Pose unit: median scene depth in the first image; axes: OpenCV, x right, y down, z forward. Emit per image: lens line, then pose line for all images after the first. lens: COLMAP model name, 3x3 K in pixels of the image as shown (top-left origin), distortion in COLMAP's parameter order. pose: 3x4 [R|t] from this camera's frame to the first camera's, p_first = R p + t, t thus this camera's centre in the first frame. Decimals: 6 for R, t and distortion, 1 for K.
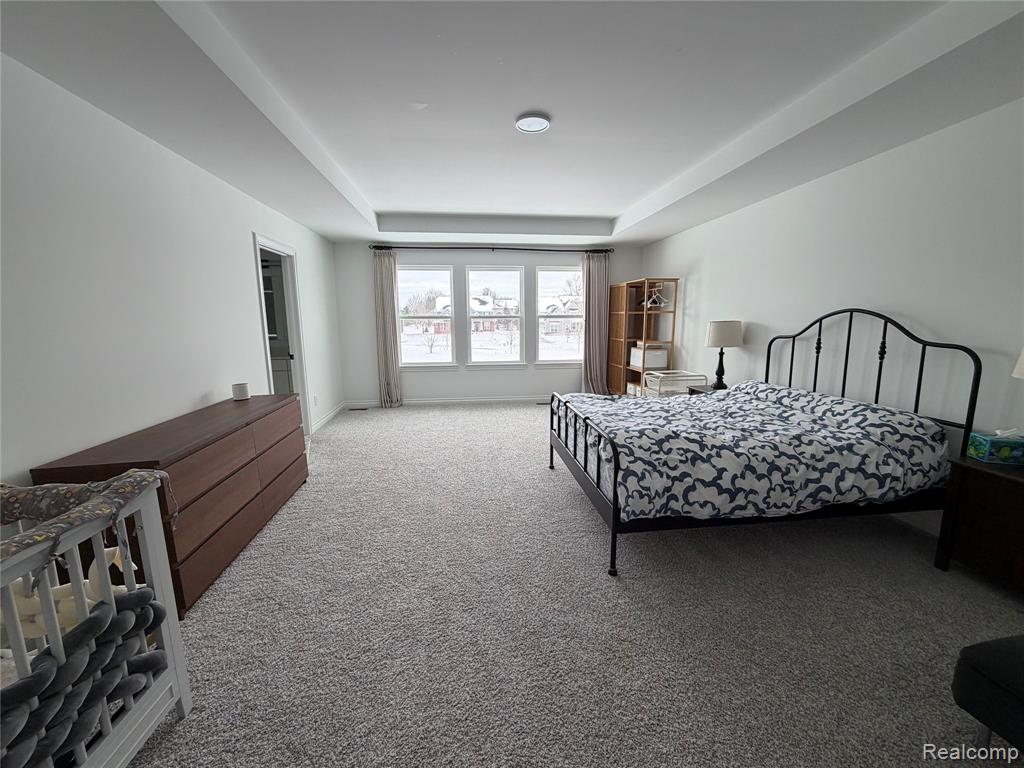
lens RADIAL K [[407.6, 0, 510.2], [0, 407.6, 385.3], [0, 0, 1]] dist [-0.000902, 0.000282]
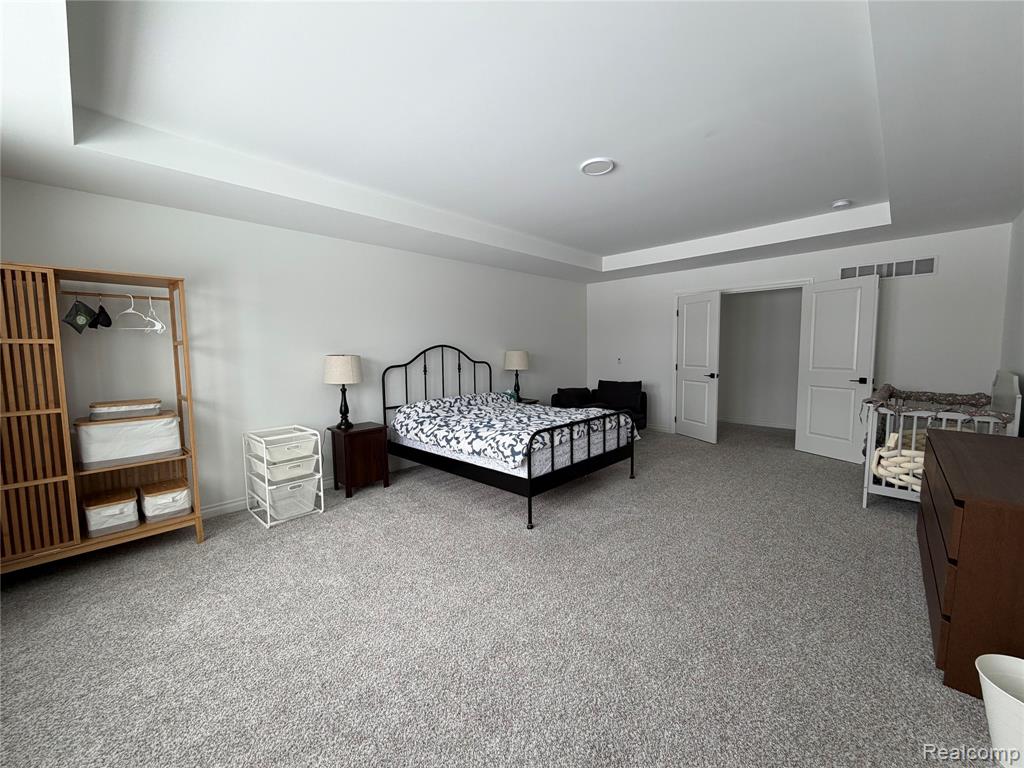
lens RADIAL K [[407.6, 0, 510.2], [0, 407.6, 385.3], [0, 0, 1]] dist [-0.000902, 0.000282]
pose [[-0.642968, -0.047906, 0.764393, -0.534310], [0.147245, 0.971692, 0.184753, -0.265588], [-0.751605, 0.231343, -0.617713, 1.675791]]
